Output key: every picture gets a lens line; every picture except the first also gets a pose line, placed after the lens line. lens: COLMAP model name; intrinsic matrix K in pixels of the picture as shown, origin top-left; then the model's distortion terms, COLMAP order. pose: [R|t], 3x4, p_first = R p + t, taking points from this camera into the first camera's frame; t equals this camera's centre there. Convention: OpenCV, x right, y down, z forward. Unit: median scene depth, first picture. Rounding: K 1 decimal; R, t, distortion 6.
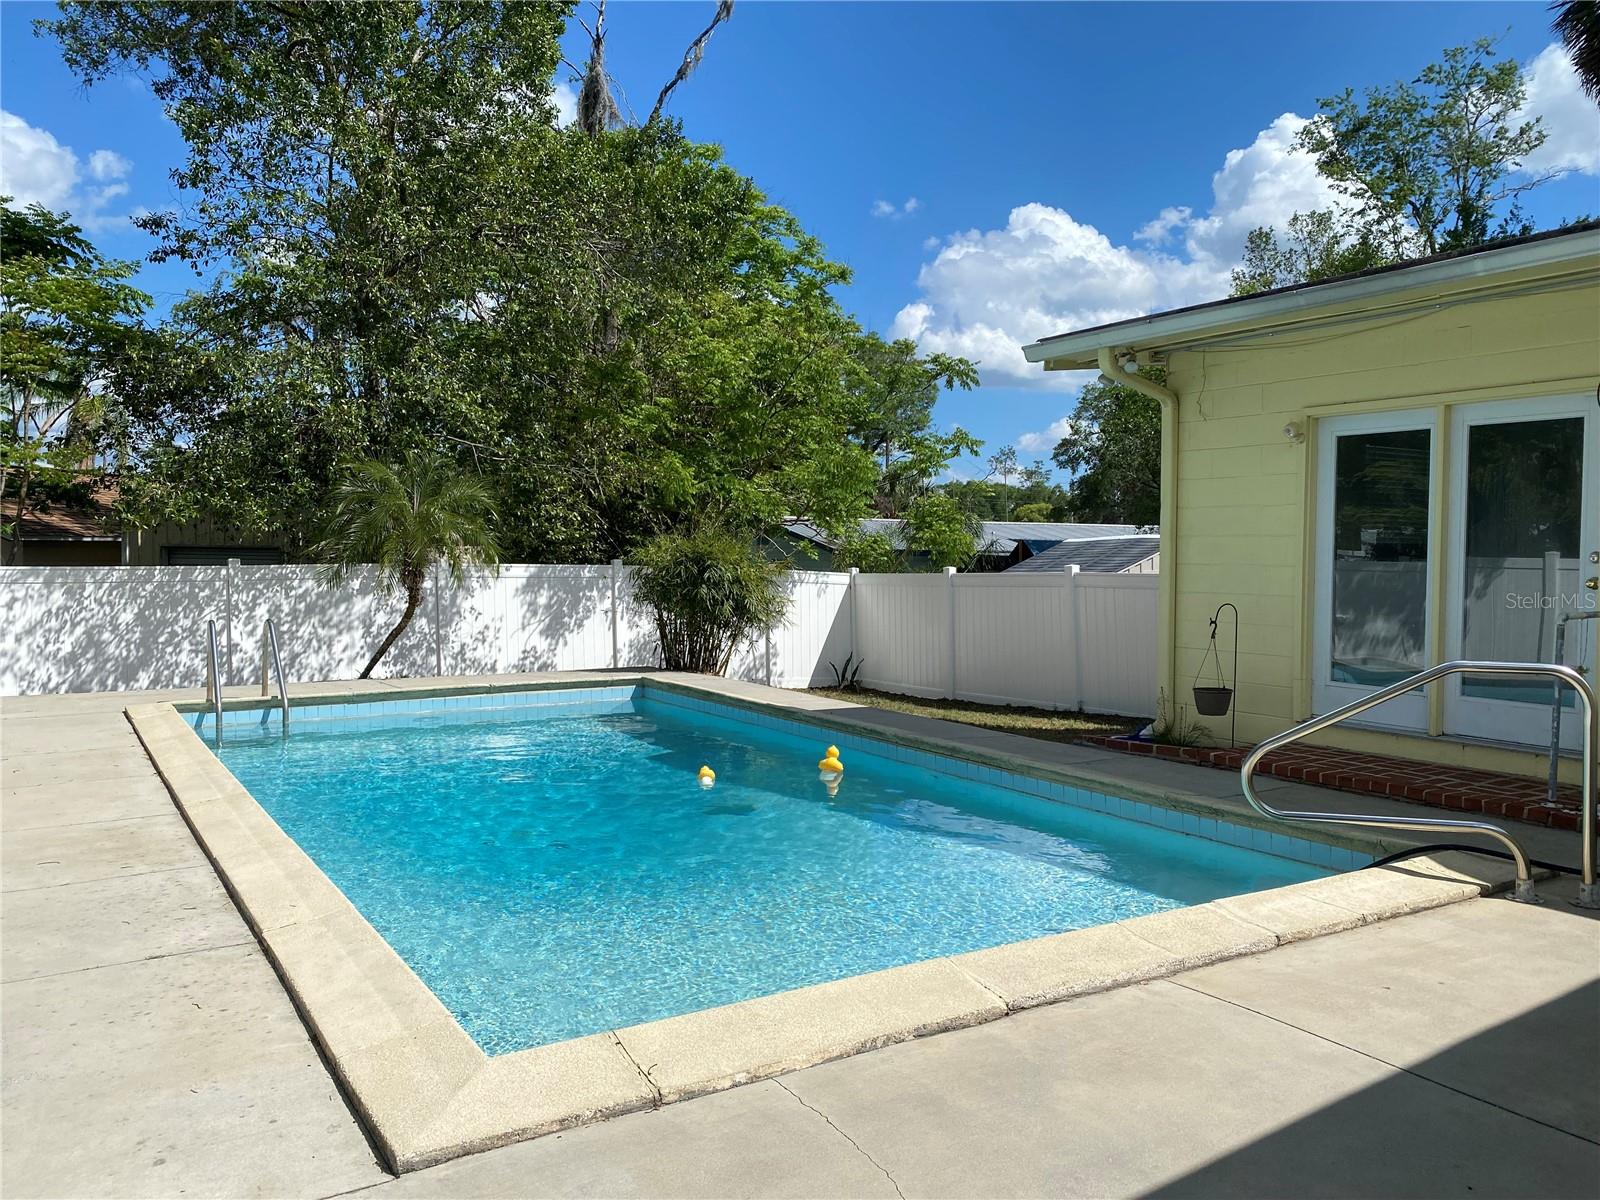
lens RADIAL K [[1219.4, 0, 800.0], [0, 1219.4, 600.0], [0, 0, 1]] dist [-0.038393, -0.001708]
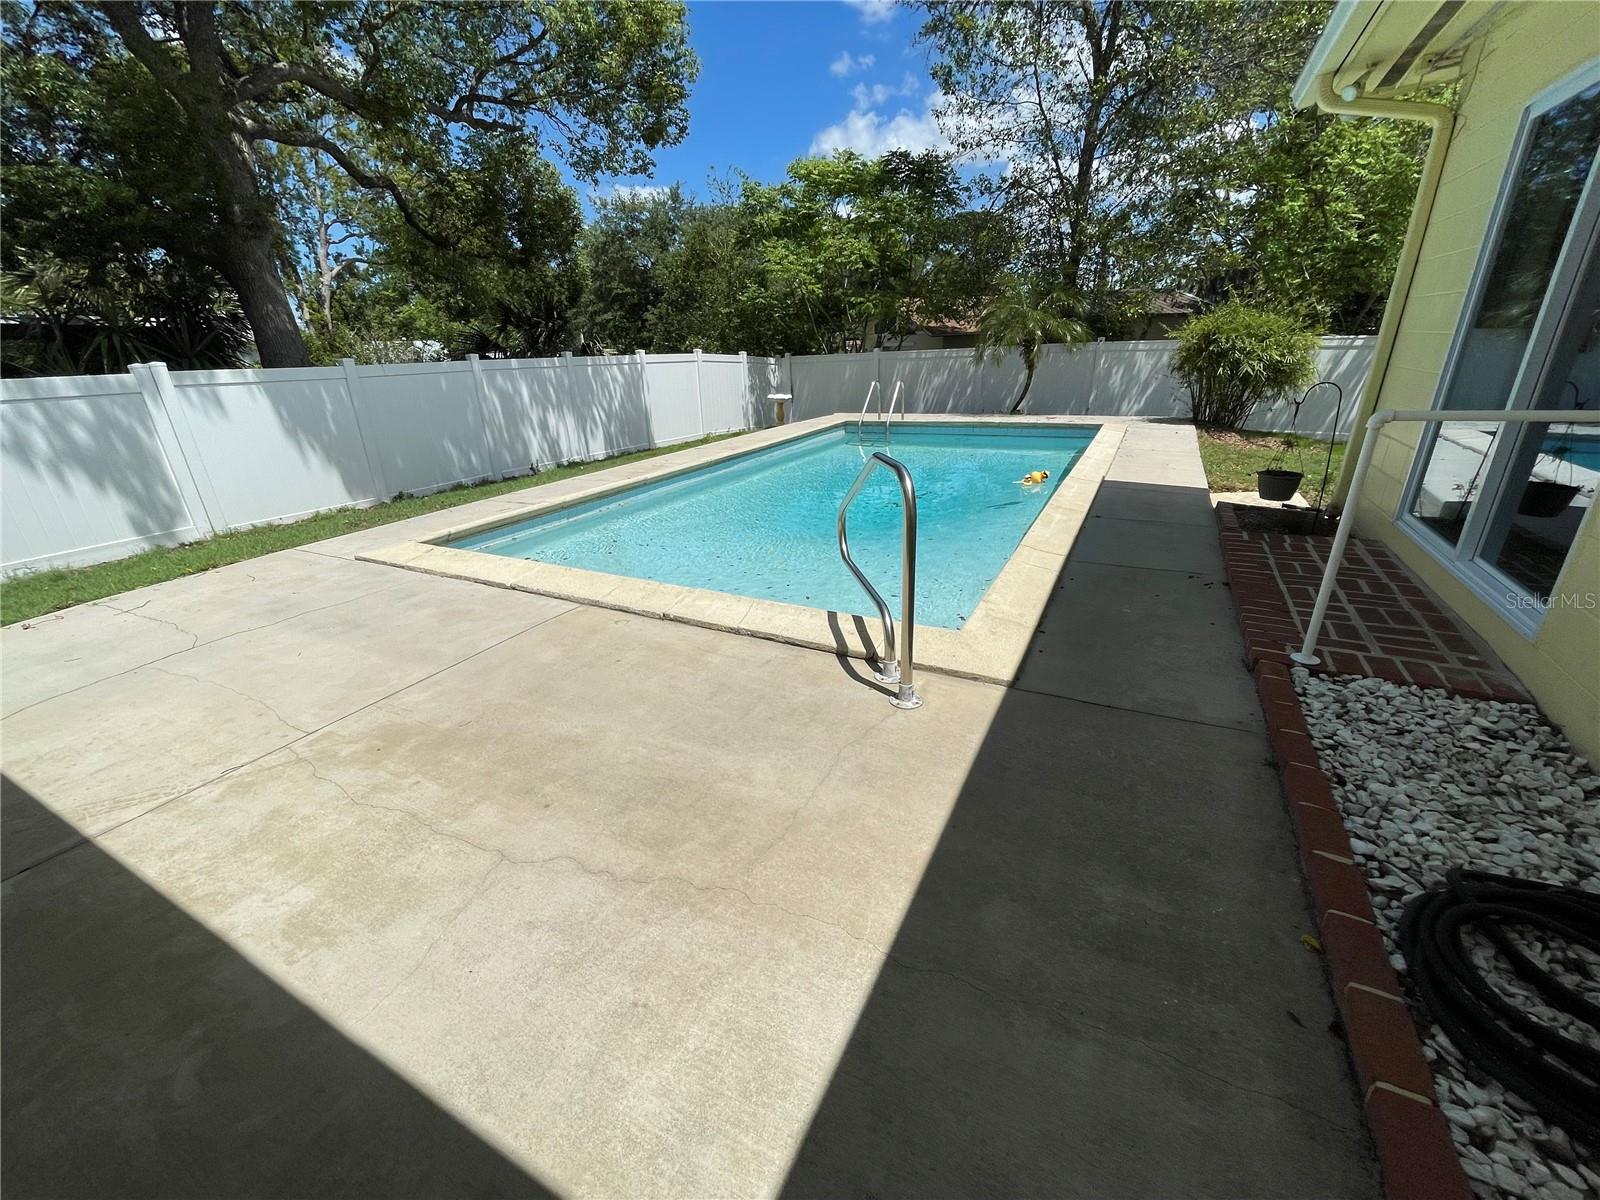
lens RADIAL K [[650.3, 0, 788.0], [0, 650.3, 605.7], [0, 0, 1]] dist [0.000065, -0.000321]
pose [[0.489379, 0.296476, -0.820128, 0.559624], [0.012389, 0.937979, 0.346472, -0.011669], [0.871983, -0.179717, 0.455354, 0.360002]]
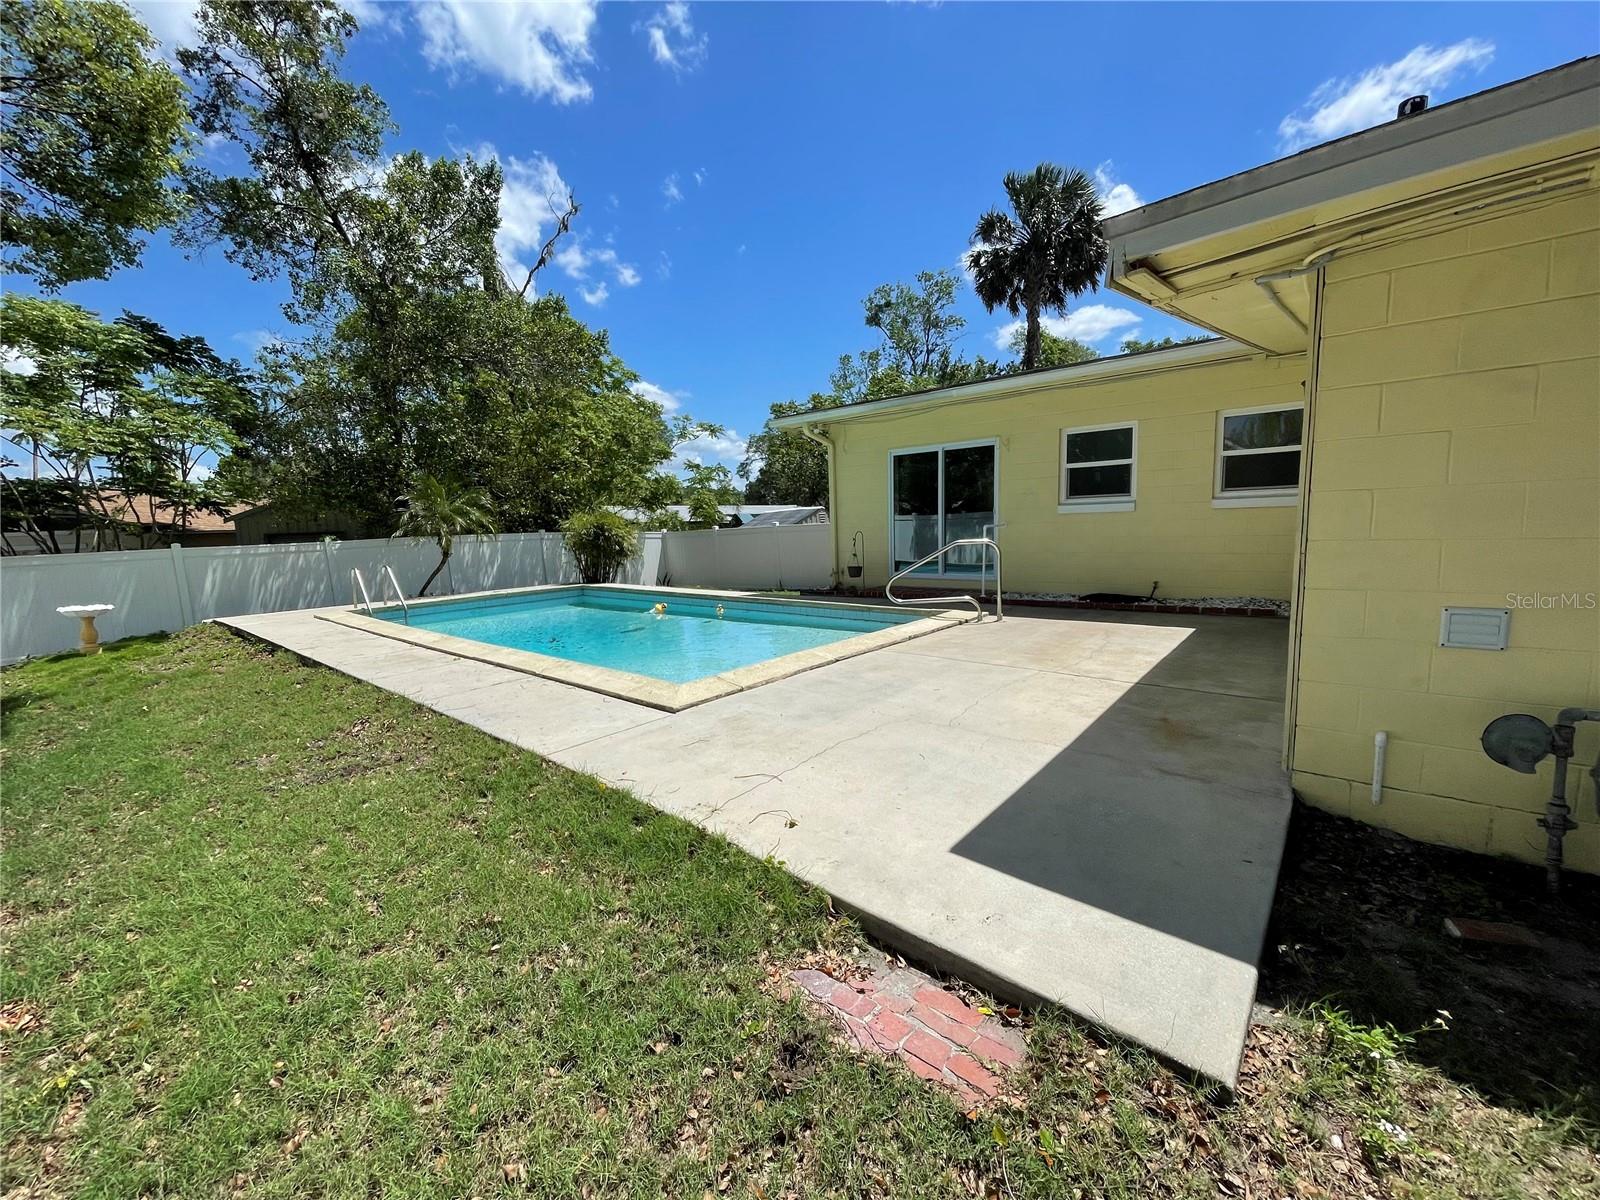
lens RADIAL K [[650.3, 0, 788.0], [0, 650.3, 605.7], [0, 0, 1]] dist [0.000065, -0.000321]
pose [[0.955055, -0.079898, 0.285457, -0.152207], [0.055718, 0.994212, 0.091861, 0.022610], [-0.291144, -0.071827, 0.953979, -0.186753]]
